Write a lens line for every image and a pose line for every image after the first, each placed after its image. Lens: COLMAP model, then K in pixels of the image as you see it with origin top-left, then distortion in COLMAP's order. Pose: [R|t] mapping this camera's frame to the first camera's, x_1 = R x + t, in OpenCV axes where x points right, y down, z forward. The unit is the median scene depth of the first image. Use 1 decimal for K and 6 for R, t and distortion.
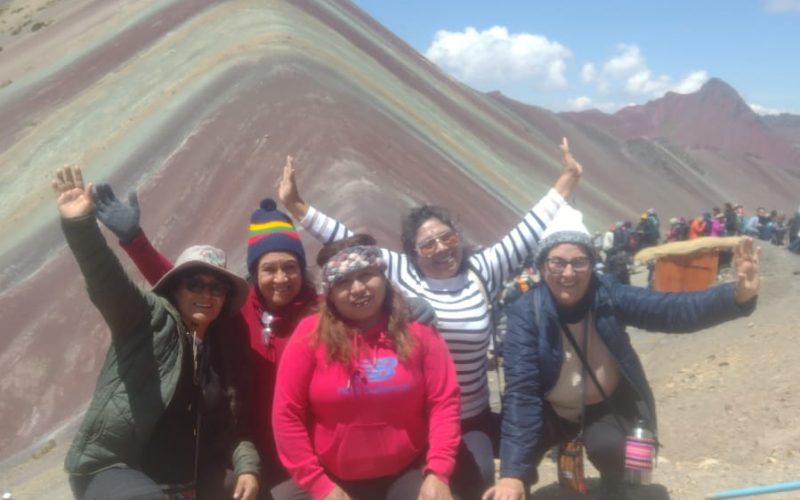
lens RADIAL K [[1090.7, 0, 400.0], [0, 1090.7, 250.0], [0, 0, 1]] dist [0.008197, -0.061560]
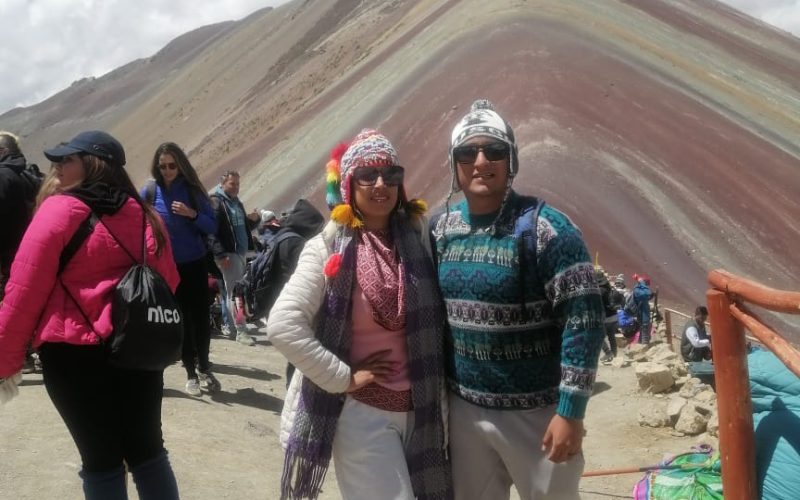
lens RADIAL K [[836.1, 0, 416.5], [0, 836.1, 250.0], [0, 0, 1]] dist [-0.004099, -0.001845]
pose [[0.894998, -0.090160, -0.436863, 0.107358], [0.096965, 0.995265, -0.006752, 0.004498], [0.435403, -0.036317, 0.899503, 0.371456]]
